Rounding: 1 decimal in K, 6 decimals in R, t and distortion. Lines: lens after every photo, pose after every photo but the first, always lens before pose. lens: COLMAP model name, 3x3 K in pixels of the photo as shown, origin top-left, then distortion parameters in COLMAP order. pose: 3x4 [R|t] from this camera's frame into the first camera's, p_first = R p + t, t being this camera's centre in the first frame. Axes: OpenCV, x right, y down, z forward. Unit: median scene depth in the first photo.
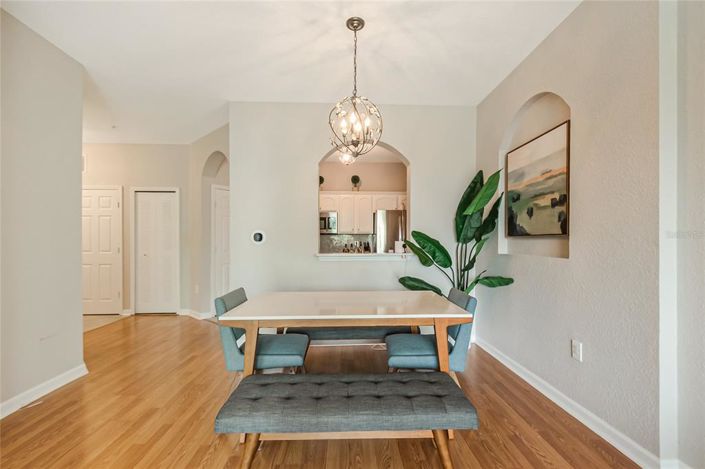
lens RADIAL K [[302.0, 0, 354.4], [0, 302.0, 242.9], [0, 0, 1]] dist [-0.000636, -0.000173]
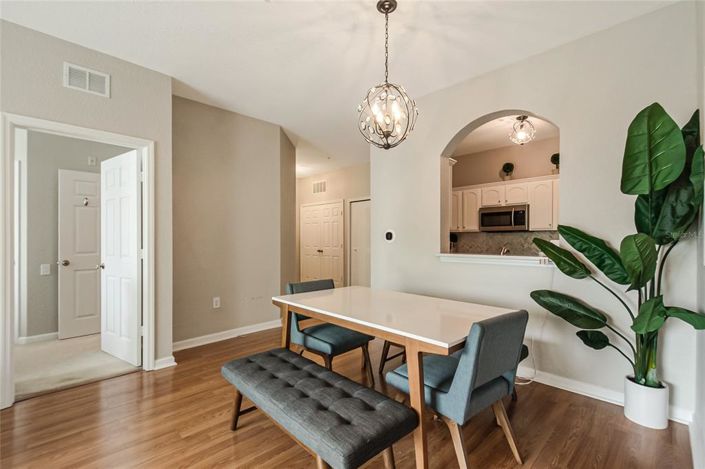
lens RADIAL K [[302.0, 0, 354.4], [0, 302.0, 242.9], [0, 0, 1]] dist [-0.000636, -0.000173]
pose [[0.684765, 0.007482, -0.728726, 0.250832], [-0.005970, 0.999971, 0.004656, -0.000244], [0.728740, 0.001162, 0.684790, 0.119654]]
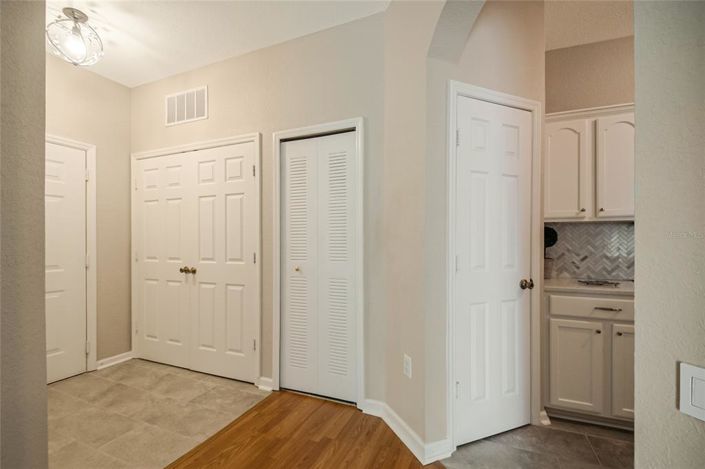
lens RADIAL K [[302.0, 0, 354.4], [0, 302.0, 242.9], [0, 0, 1]] dist [-0.000636, -0.000173]
pose [[0.918587, -0.001368, -0.395217, -0.435781], [-0.001760, 0.999970, -0.007552, -0.000556], [0.395215, 0.007632, 0.918557, 0.616508]]
